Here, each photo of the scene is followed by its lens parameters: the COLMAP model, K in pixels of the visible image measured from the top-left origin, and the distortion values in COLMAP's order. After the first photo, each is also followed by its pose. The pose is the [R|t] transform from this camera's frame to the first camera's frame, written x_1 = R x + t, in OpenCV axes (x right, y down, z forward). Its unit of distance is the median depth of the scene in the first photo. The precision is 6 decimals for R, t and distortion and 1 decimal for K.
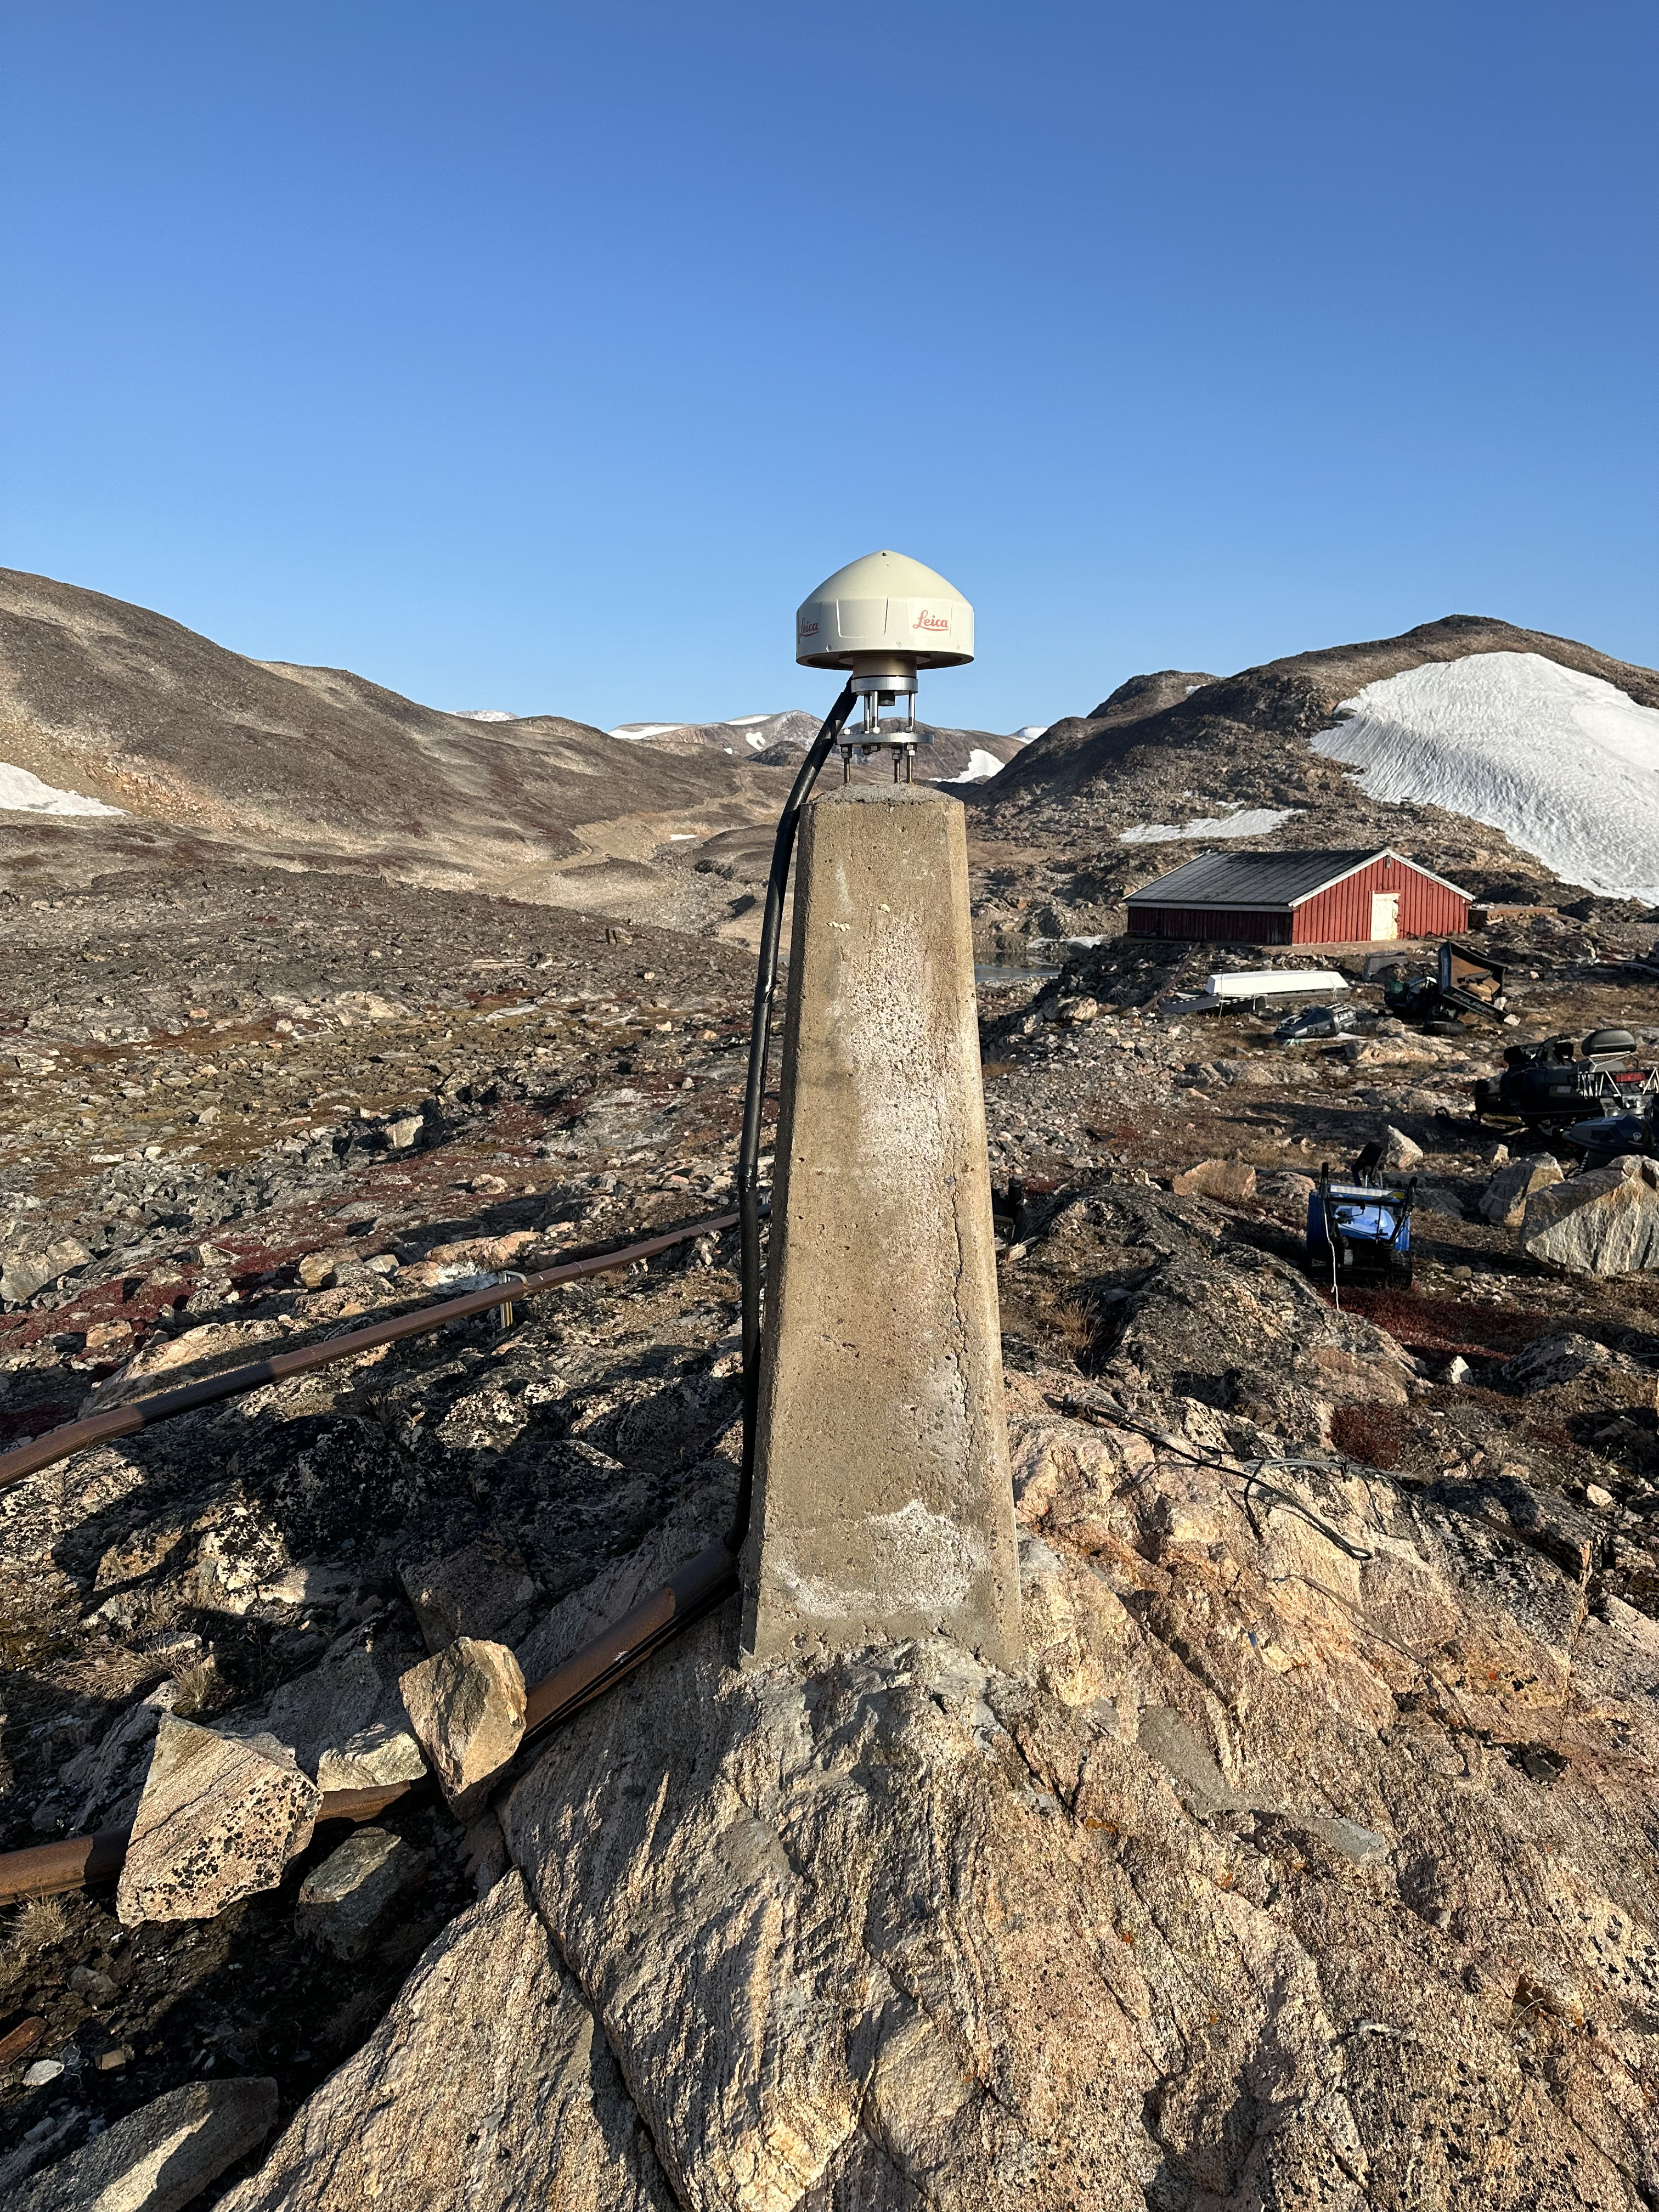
lens RADIAL K [[1540.4, 0, 839.5], [0, 1540.4, 1085.5], [0, 0, 1]] dist [0.064912, -0.069454]
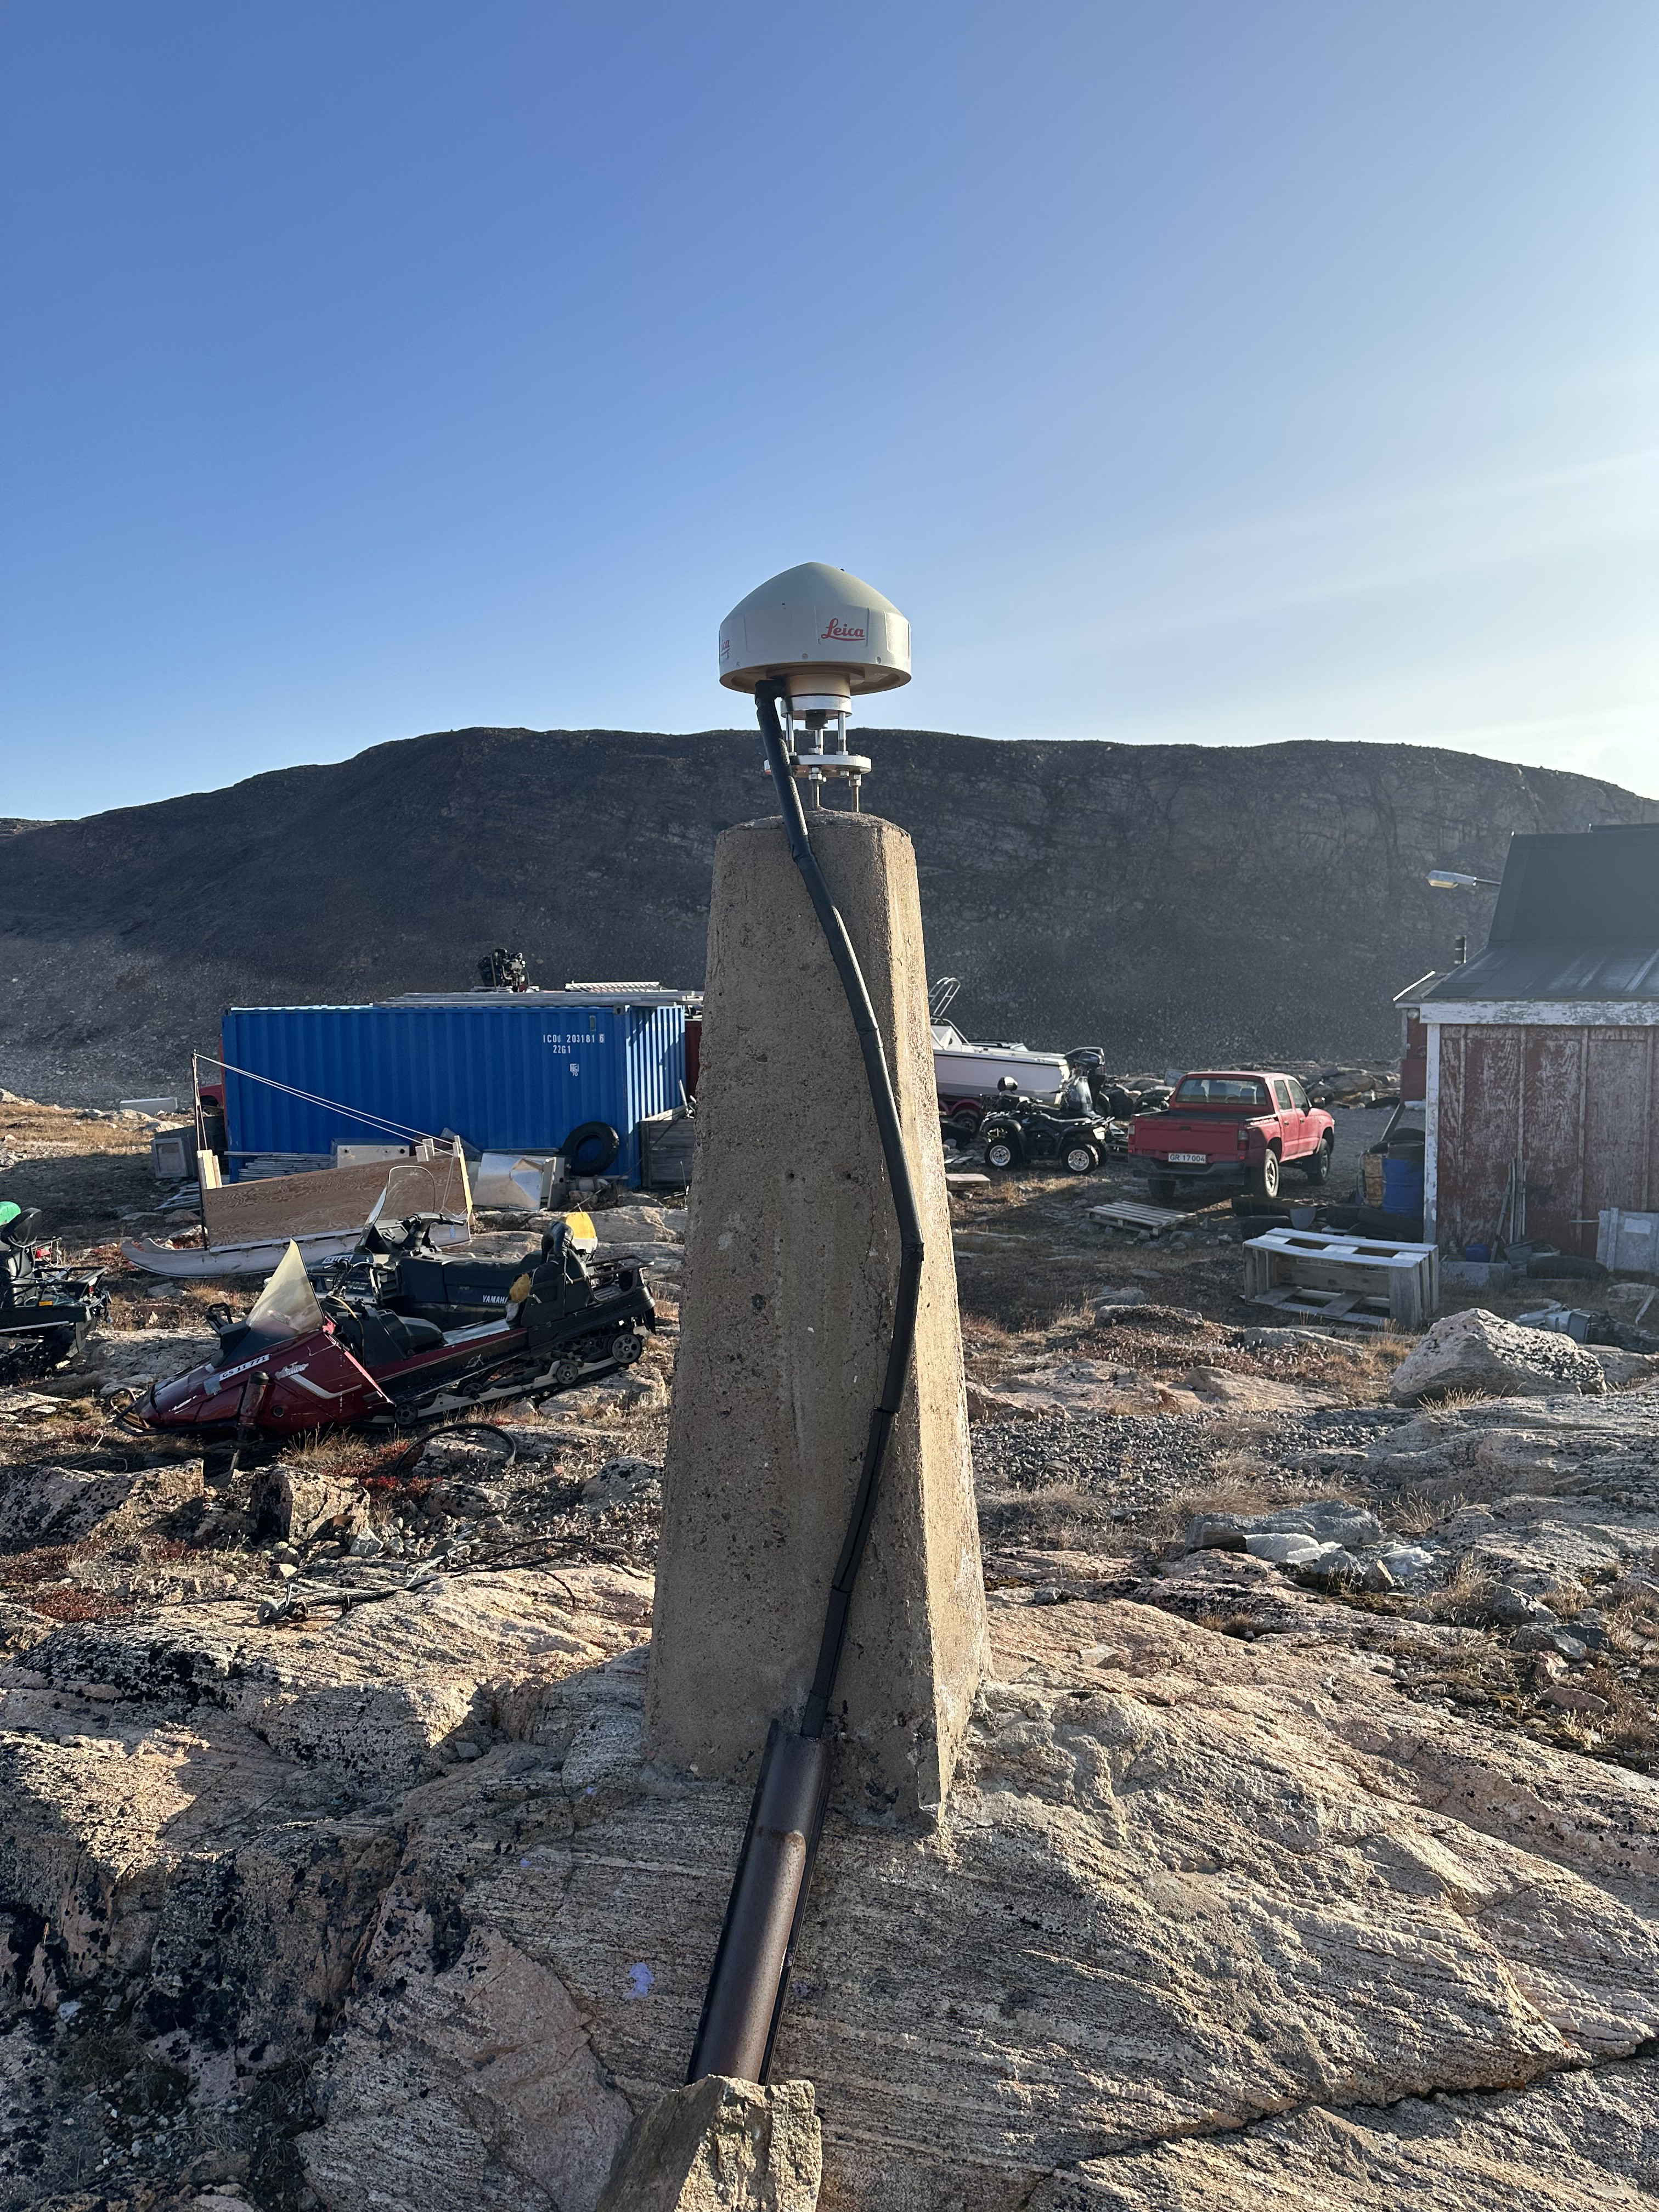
lens RADIAL K [[1540.4, 0, 819.7], [0, 1540.4, 1095.4], [0, 0, 1]] dist [0.064912, -0.069454]
pose [[0.210970, -0.087105, 0.973604, -0.075057], [0.175397, 0.983229, 0.049959, -0.006511], [-0.961628, 0.160228, 0.222710, 0.068651]]
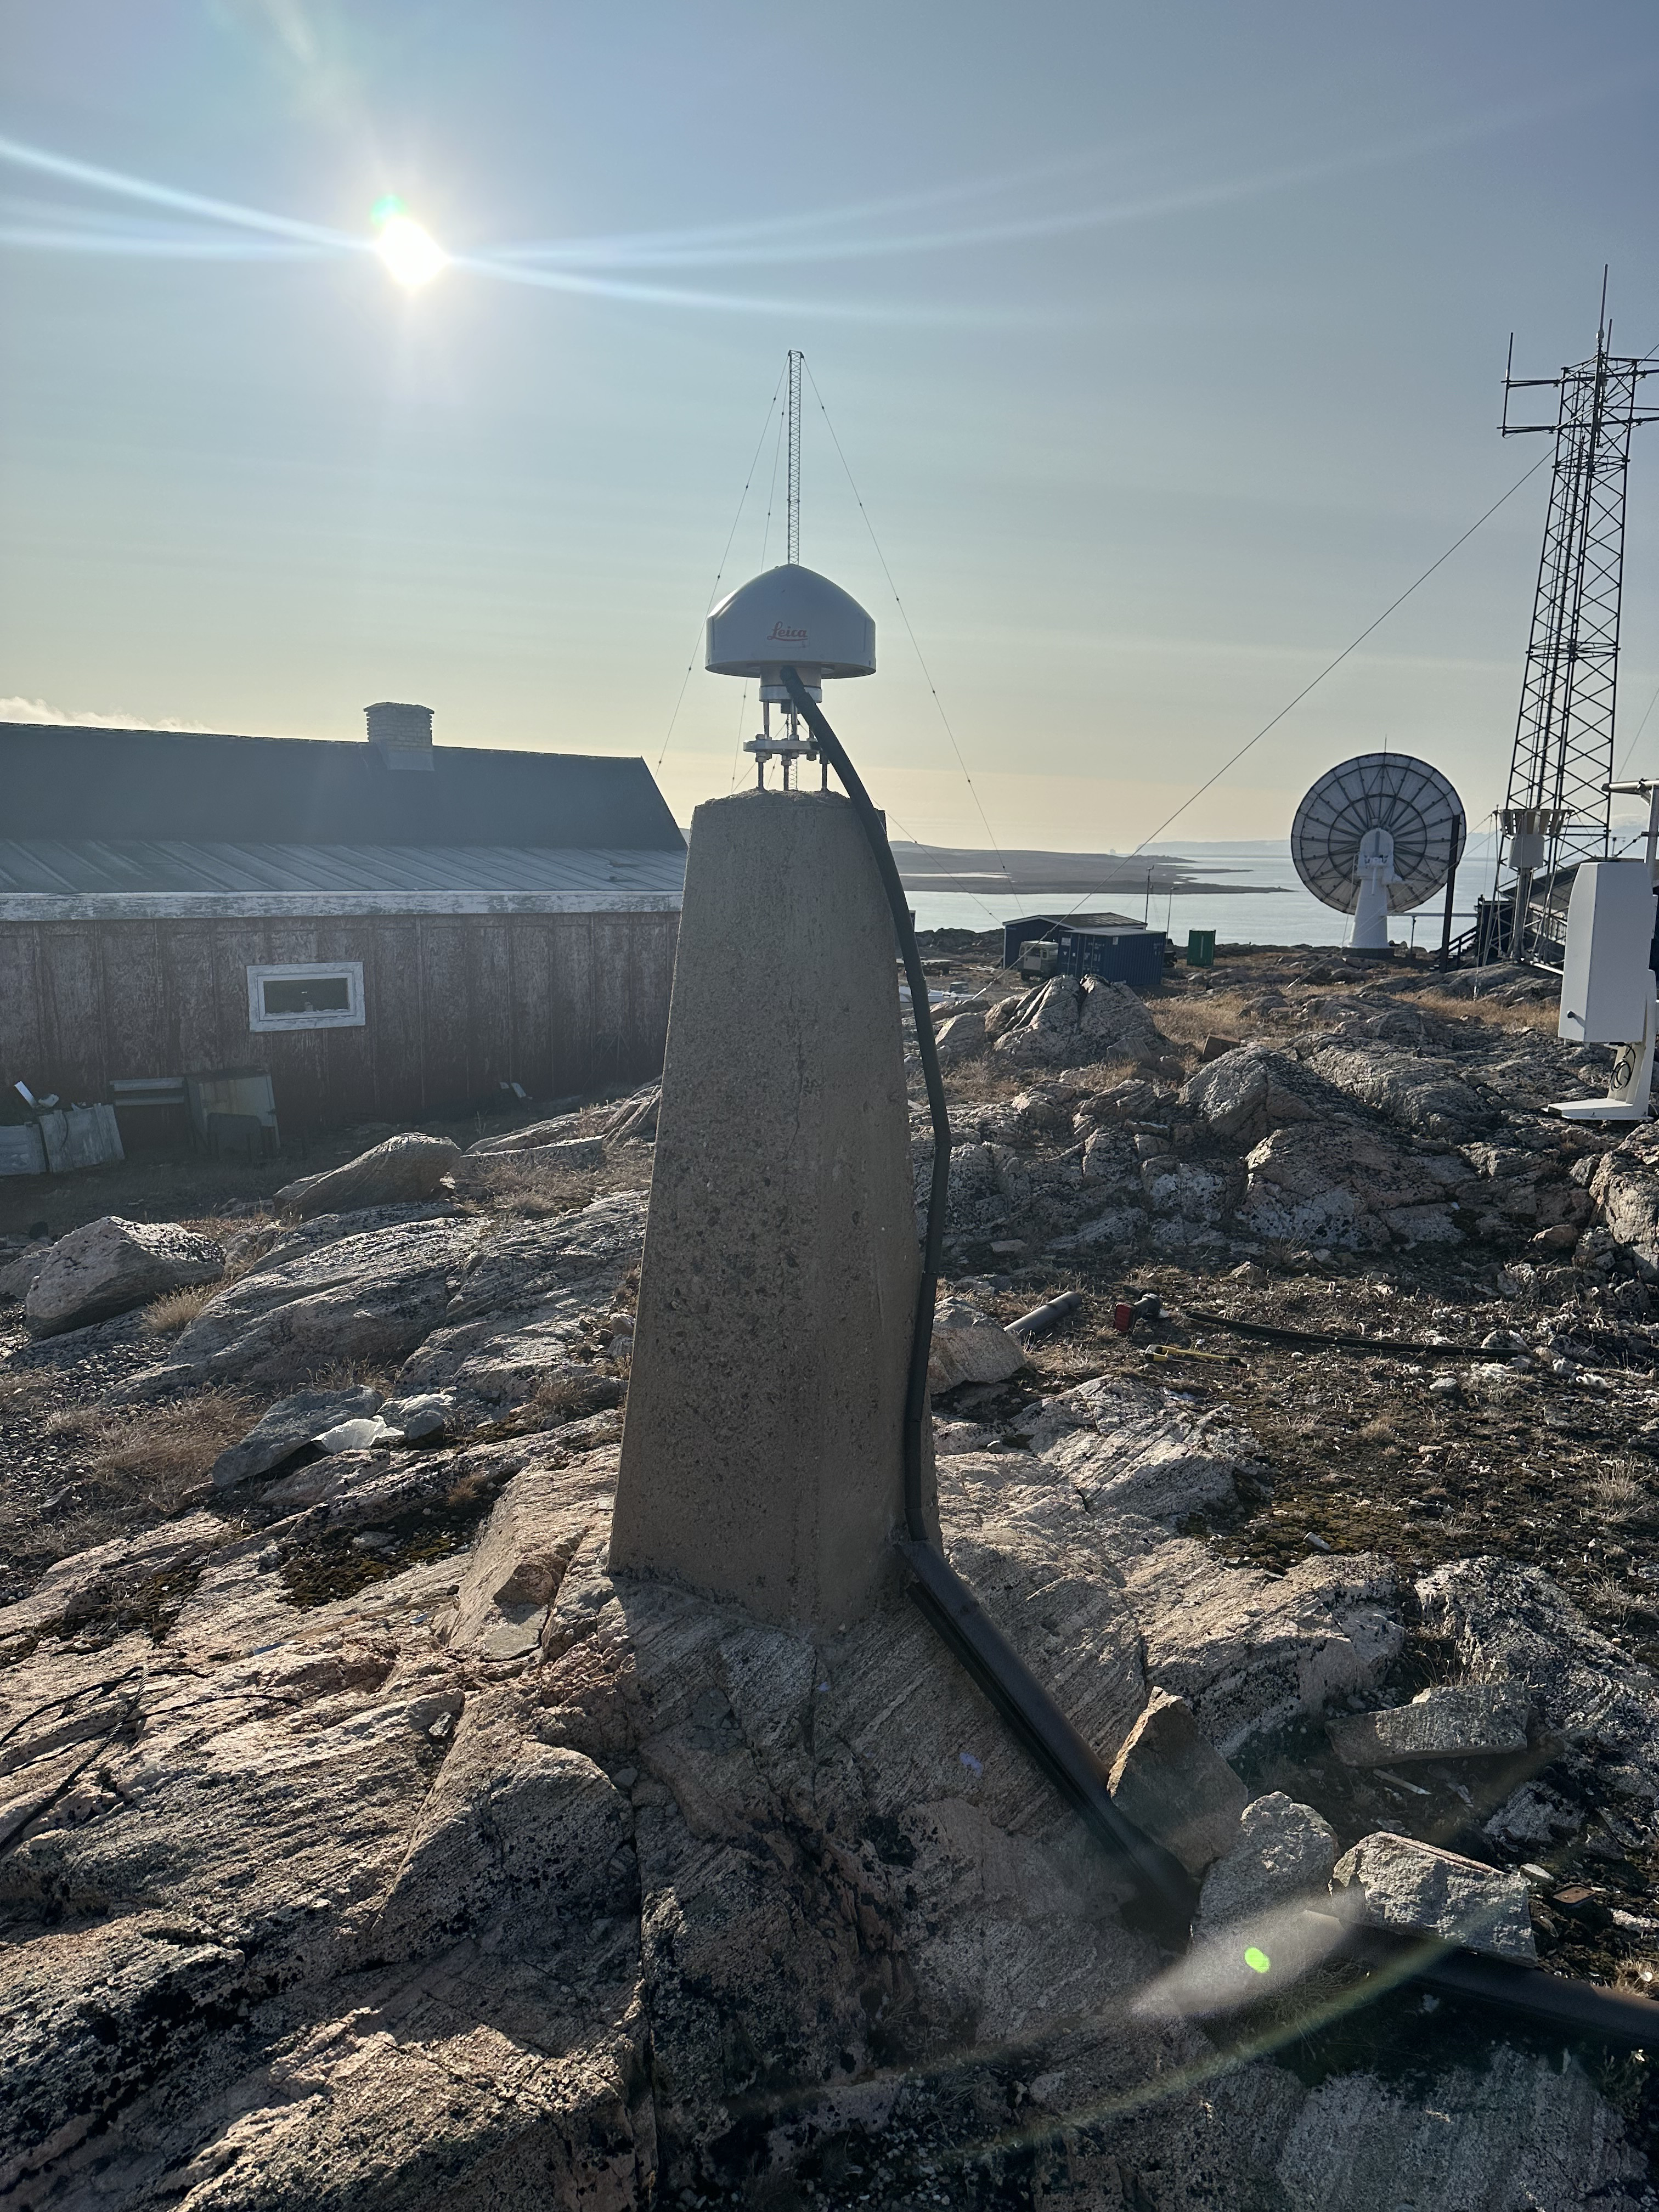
lens RADIAL K [[1540.4, 0, 848.9], [0, 1540.4, 1111.3], [0, 0, 1]] dist [0.064912, -0.069454]
pose [[-0.869763, -0.096855, 0.483871, -0.044581], [0.065359, 0.949301, 0.307500, -0.025986], [-0.489122, 0.299078, -0.819337, 0.159934]]
